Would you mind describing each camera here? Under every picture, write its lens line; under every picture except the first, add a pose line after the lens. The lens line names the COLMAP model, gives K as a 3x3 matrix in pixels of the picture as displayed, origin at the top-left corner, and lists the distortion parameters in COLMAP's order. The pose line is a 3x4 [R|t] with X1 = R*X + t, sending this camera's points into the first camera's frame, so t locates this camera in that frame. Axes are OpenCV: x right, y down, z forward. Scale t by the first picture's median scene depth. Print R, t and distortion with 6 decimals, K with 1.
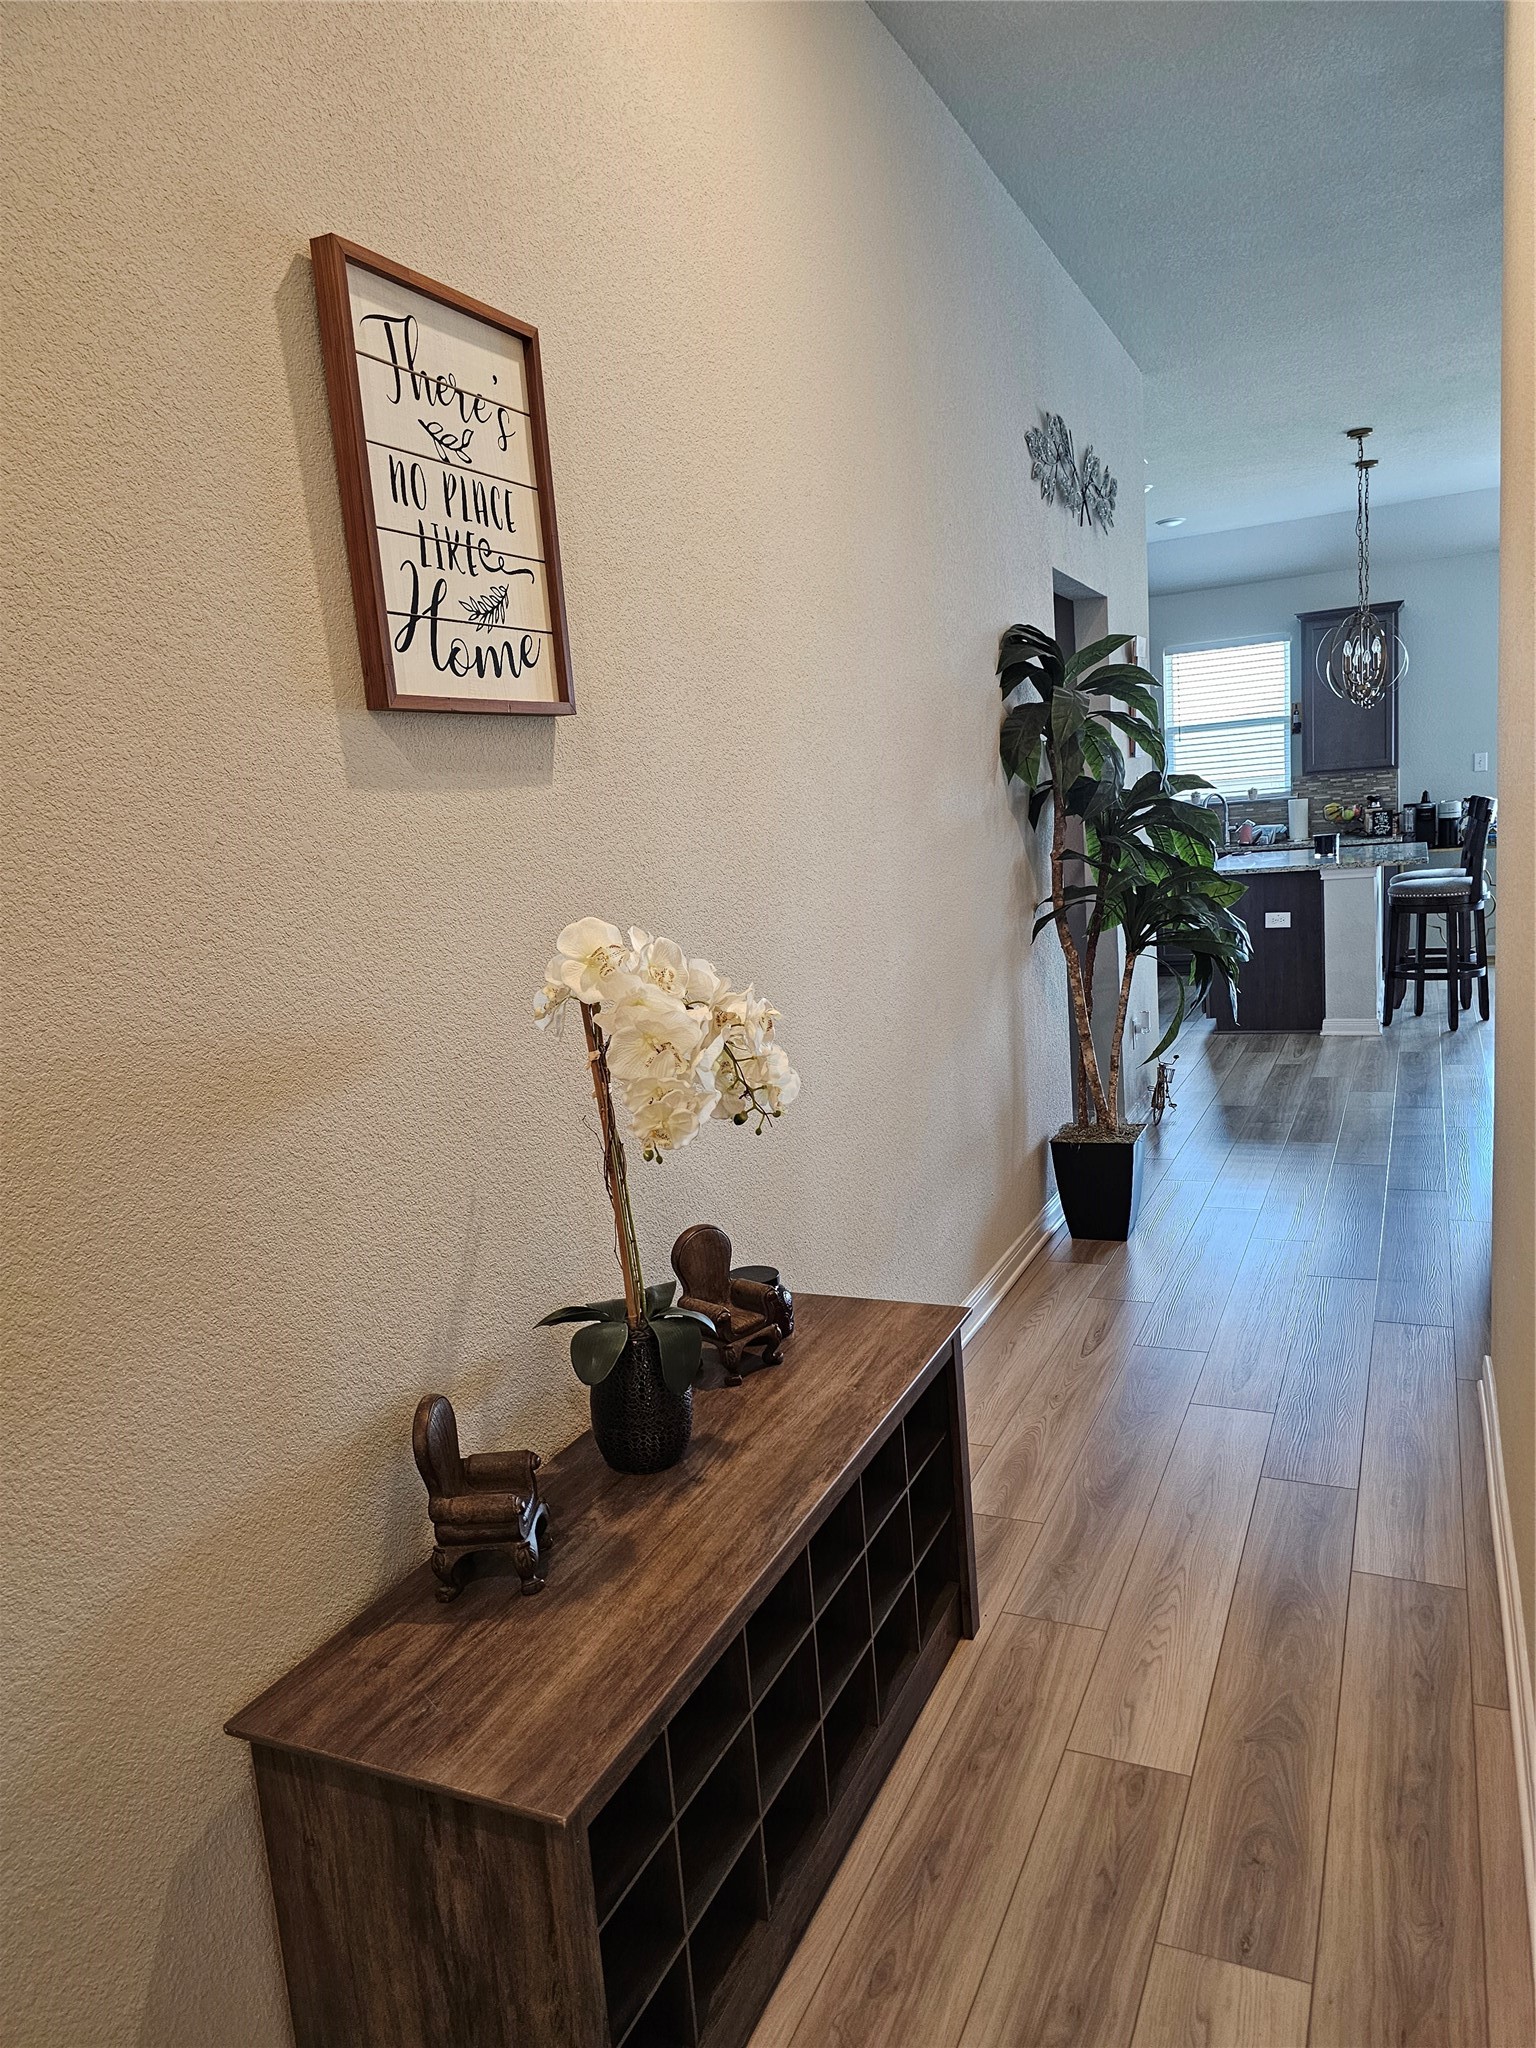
lens RADIAL K [[1380.3, 0, 771.2], [0, 1380.3, 1029.1], [0, 0, 1]] dist [0.044978, -0.042056]
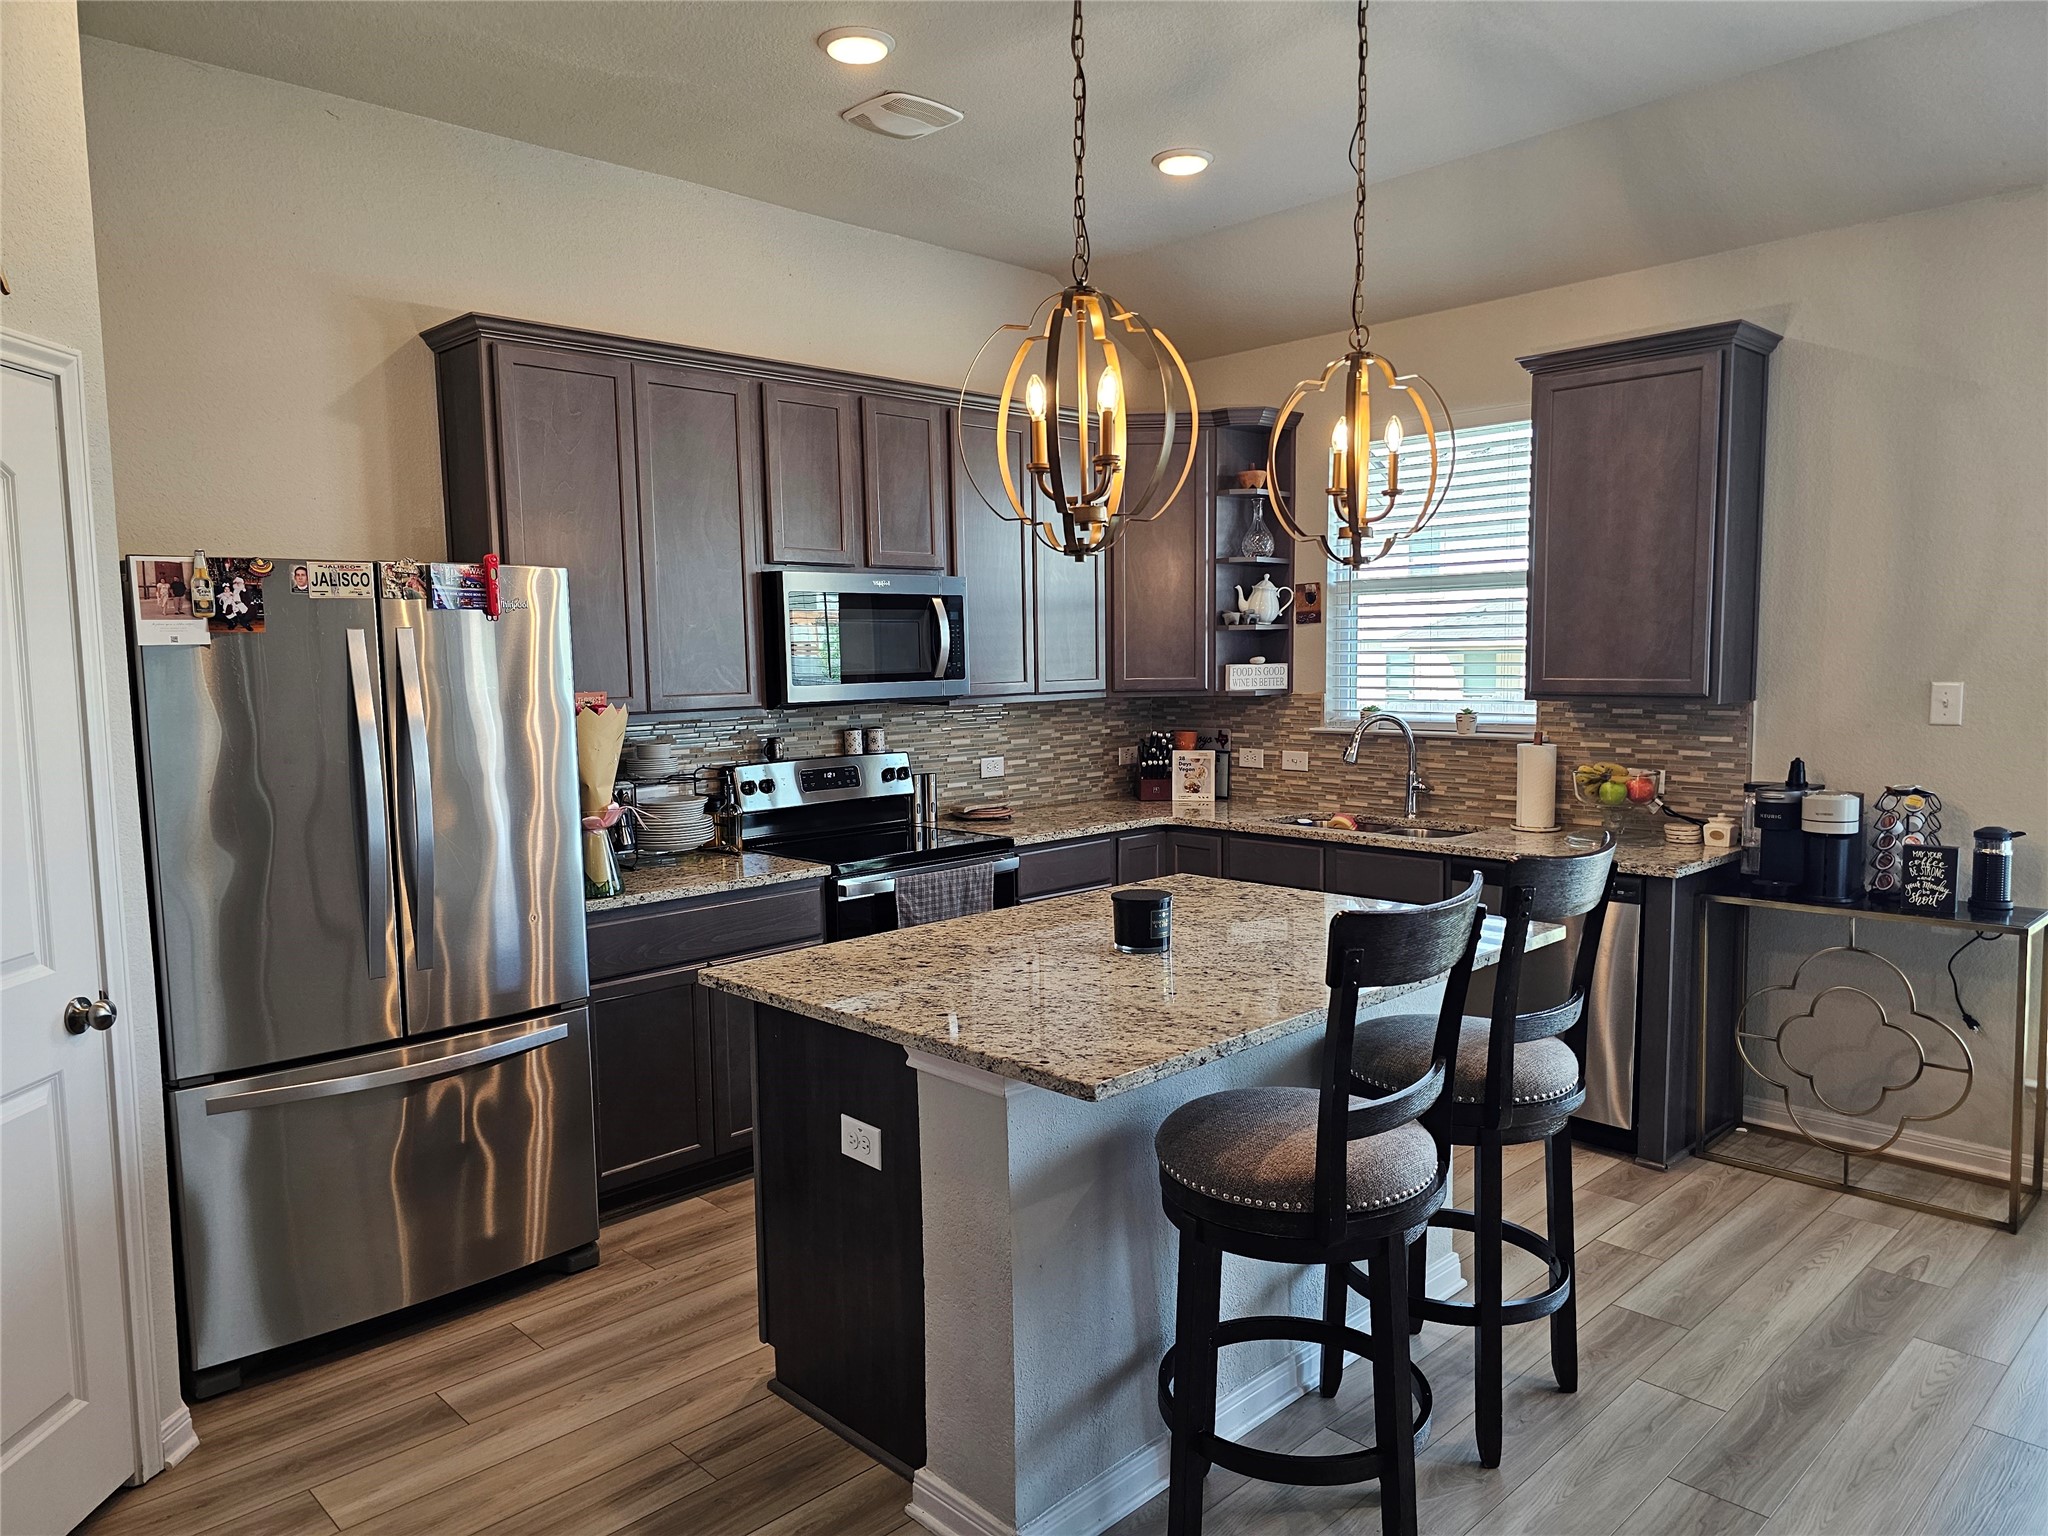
lens RADIAL K [[1380.3, 0, 1037.6], [0, 1380.3, 769.3], [0, 0, 1]] dist [0.044978, -0.042056]
pose [[0.932199, 0.098136, -0.348387, 0.394446], [-0.113244, 0.993296, -0.023216, -0.129135], [0.343773, 0.061095, 0.937063, 0.508318]]
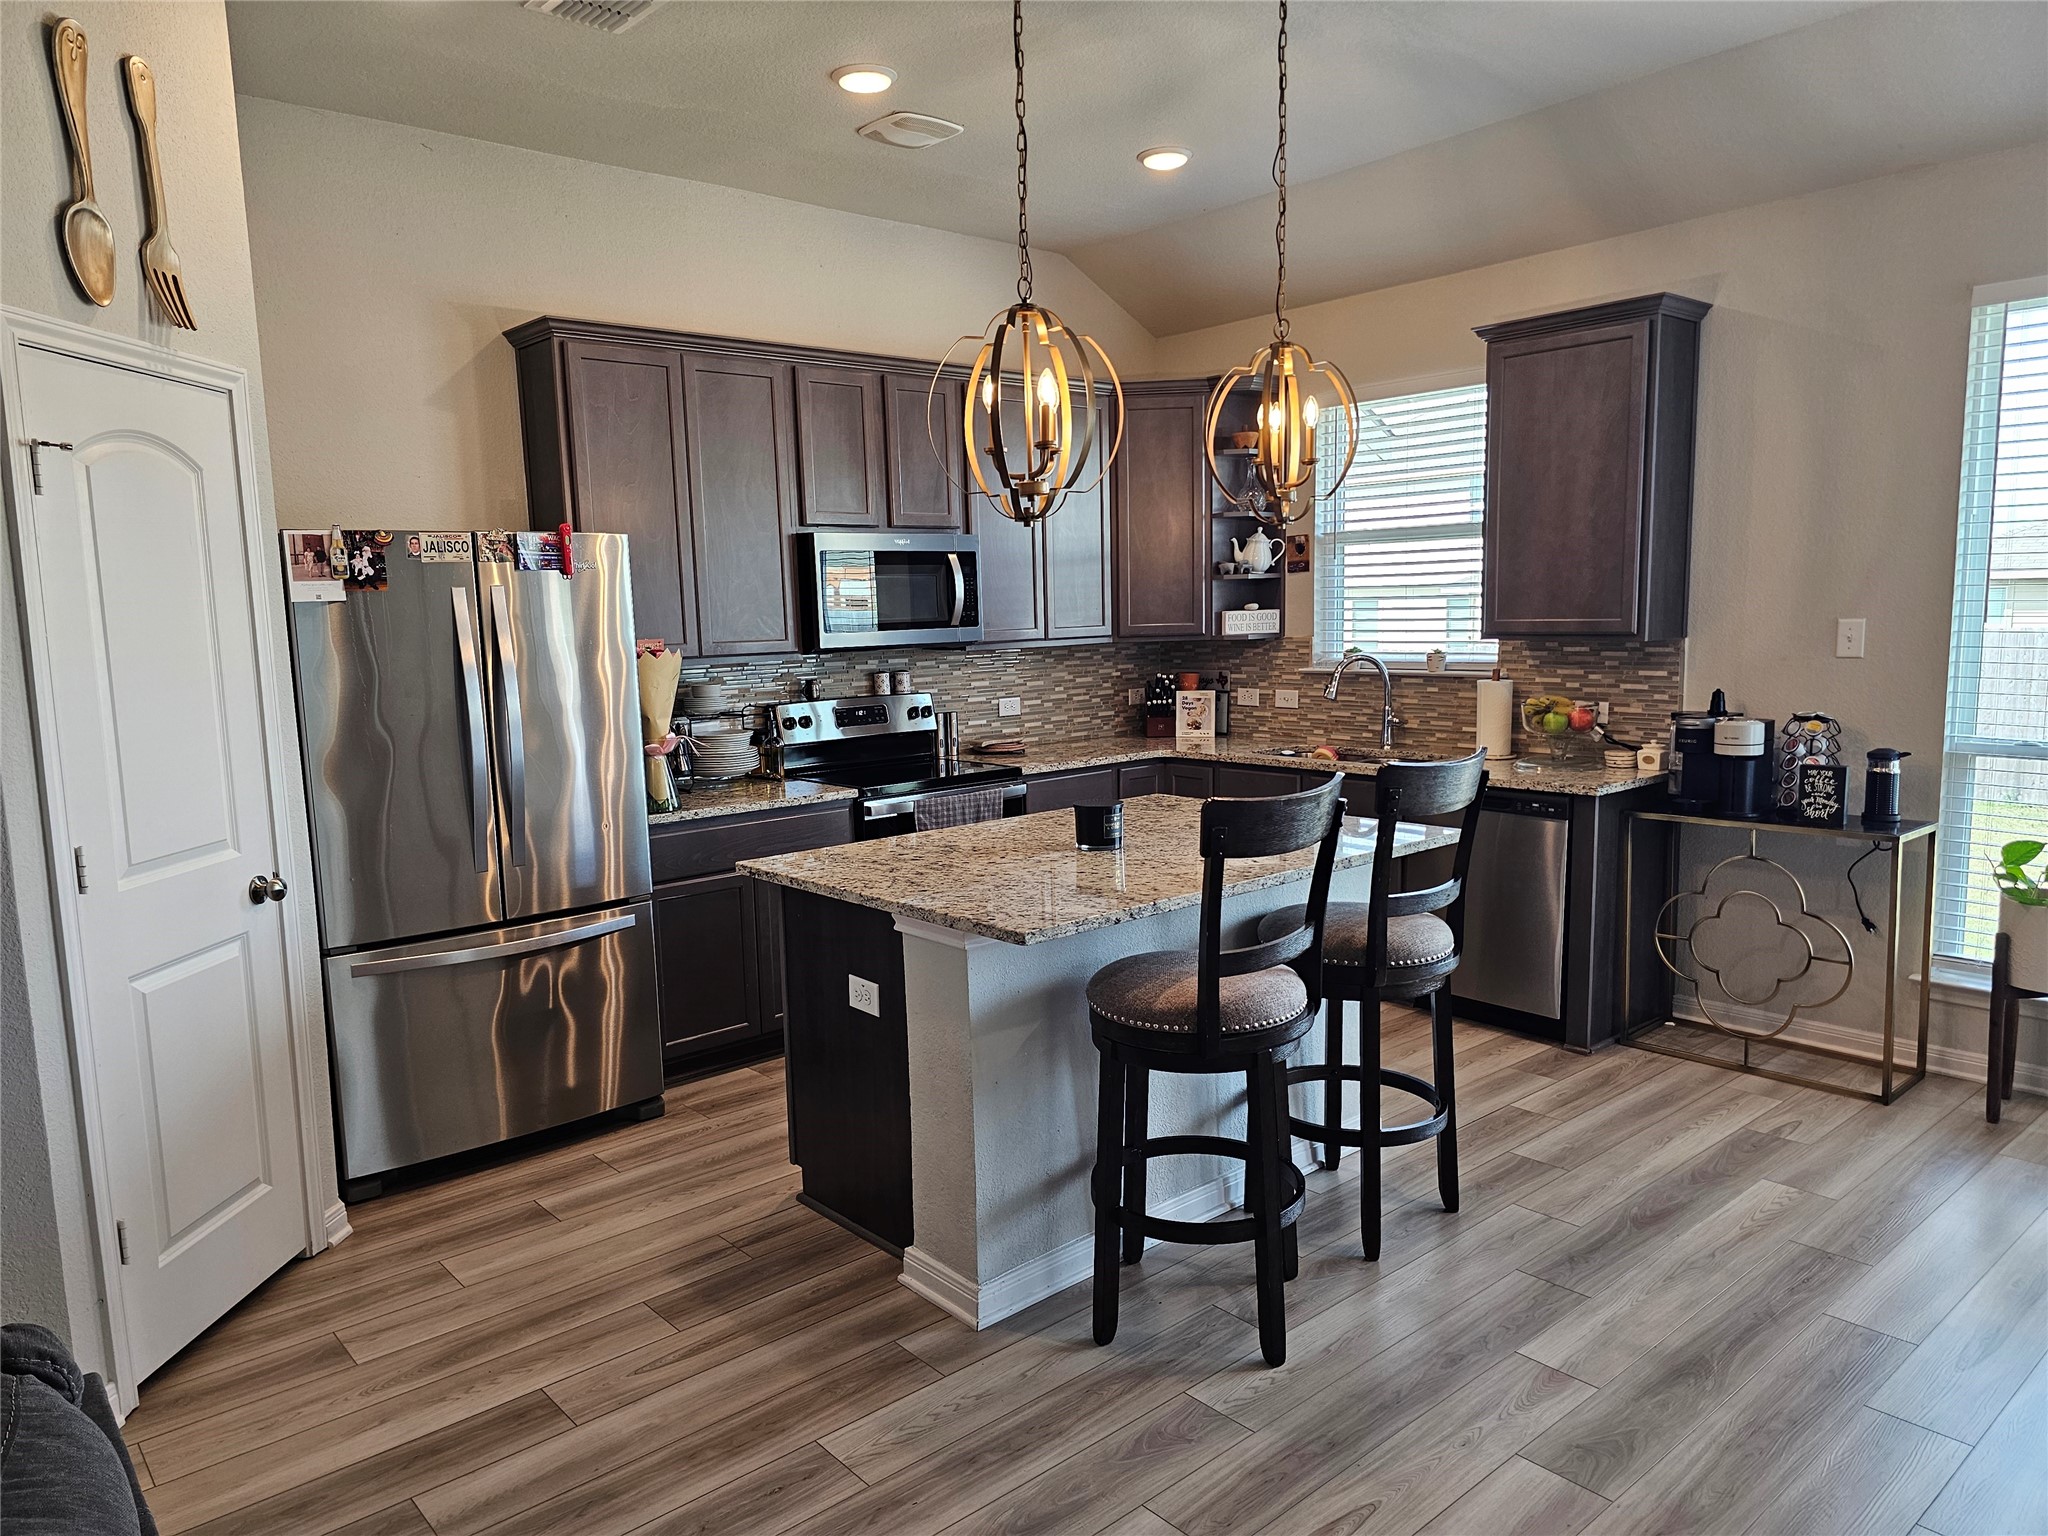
lens RADIAL K [[1380.3, 0, 1016.8], [0, 1380.3, 773.4], [0, 0, 1]] dist [0.044978, -0.042056]
pose [[0.908810, 0.108698, -0.402802, 0.438846], [-0.109476, 0.993764, 0.021169, -0.124305], [0.402591, 0.024859, 0.915042, 0.460024]]
